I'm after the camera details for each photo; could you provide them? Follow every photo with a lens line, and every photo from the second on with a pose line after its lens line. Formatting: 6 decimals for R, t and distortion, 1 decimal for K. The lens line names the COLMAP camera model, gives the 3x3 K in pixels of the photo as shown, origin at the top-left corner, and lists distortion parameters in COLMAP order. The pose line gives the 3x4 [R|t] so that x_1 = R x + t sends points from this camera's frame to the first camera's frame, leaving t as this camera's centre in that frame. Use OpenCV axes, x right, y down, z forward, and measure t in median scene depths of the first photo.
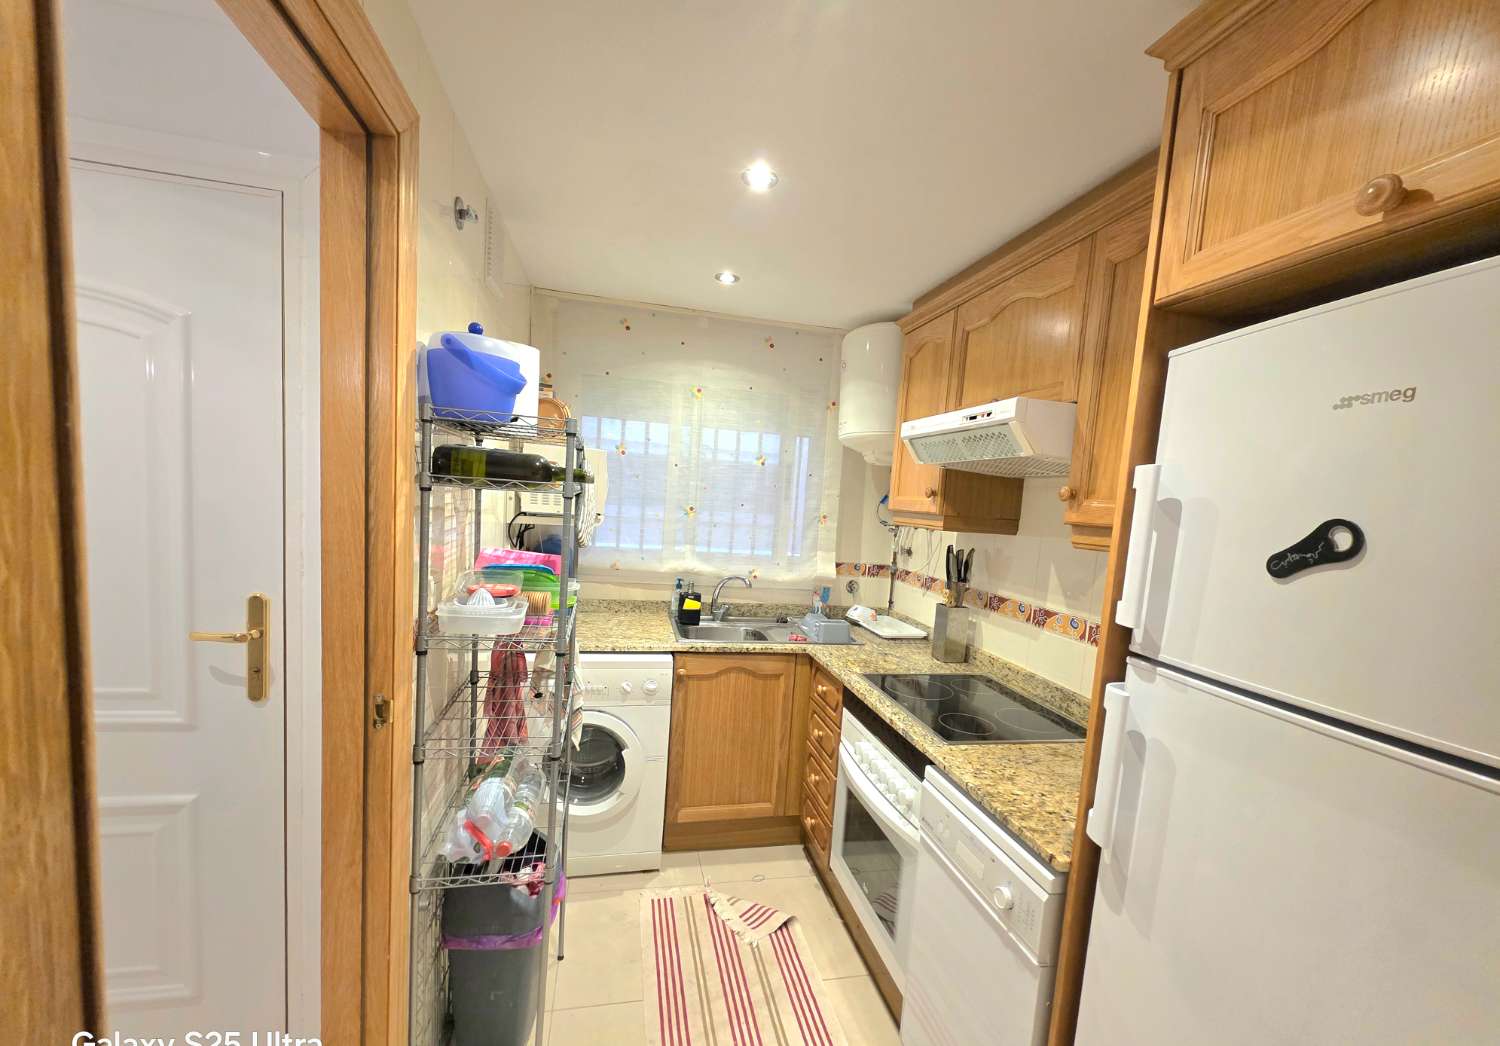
lens RADIAL K [[604.3, 0, 751.6], [0, 604.3, 556.6], [0, 0, 1]] dist [-0.001488, 0.000102]
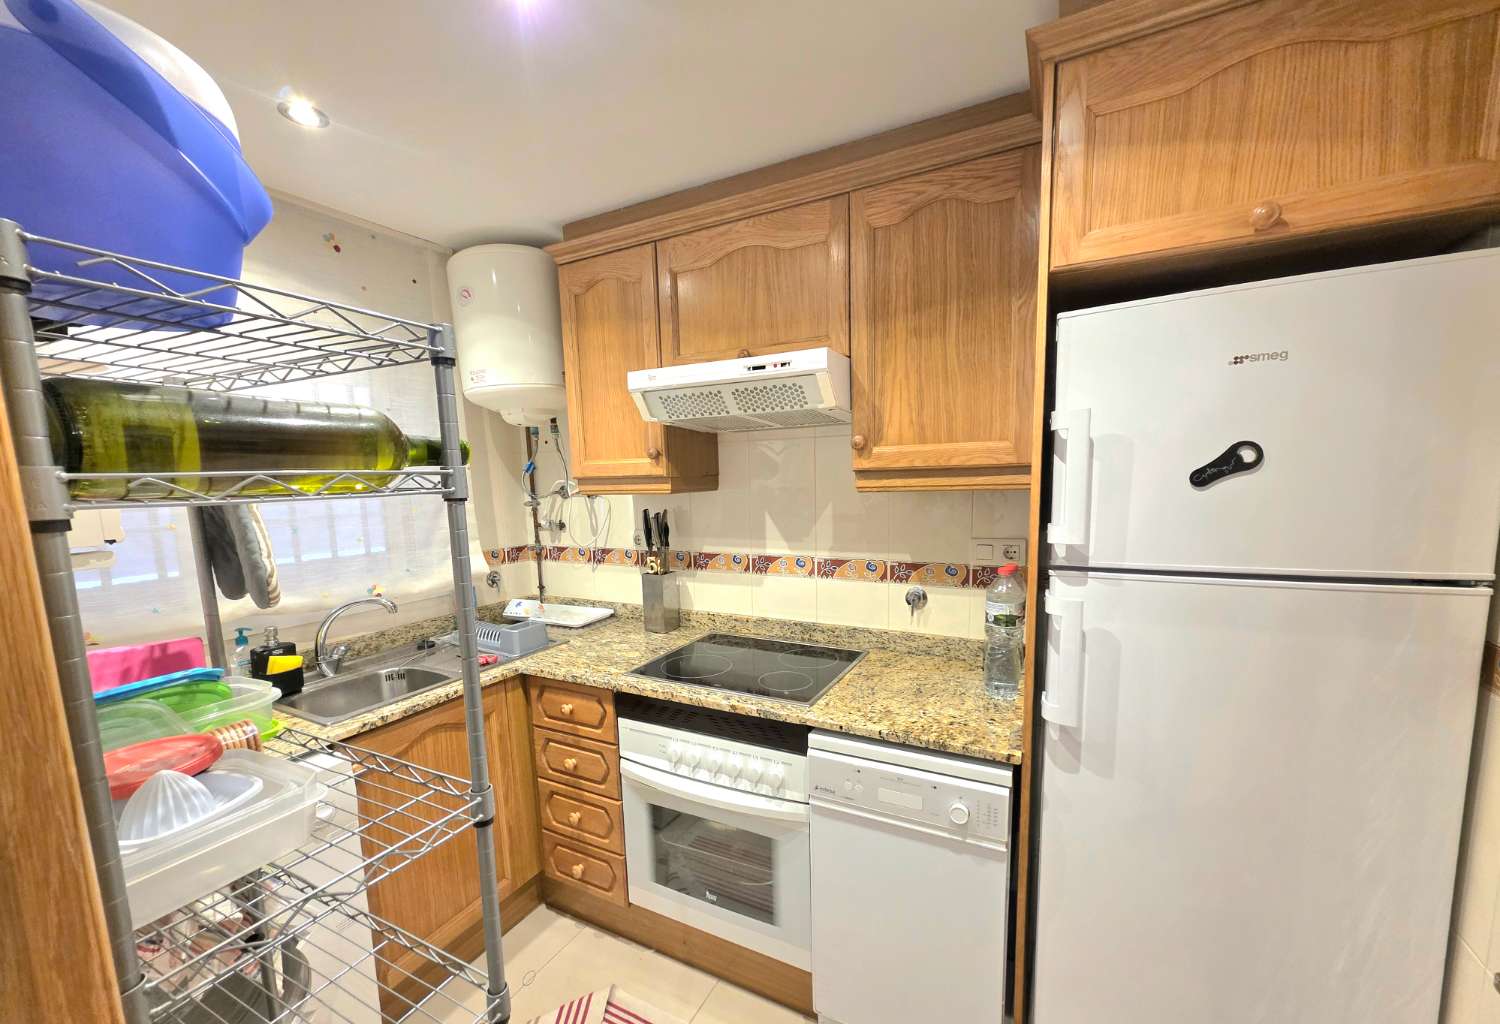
lens RADIAL K [[600.1, 0, 749.8], [0, 600.1, 554.4], [0, 0, 1]] dist [-0.000936, -0.000091]
pose [[0.640172, -0.188568, 0.744729, -0.315858], [0.145584, 0.981619, 0.123406, -0.049425], [-0.754311, 0.029420, 0.655858, 0.324284]]
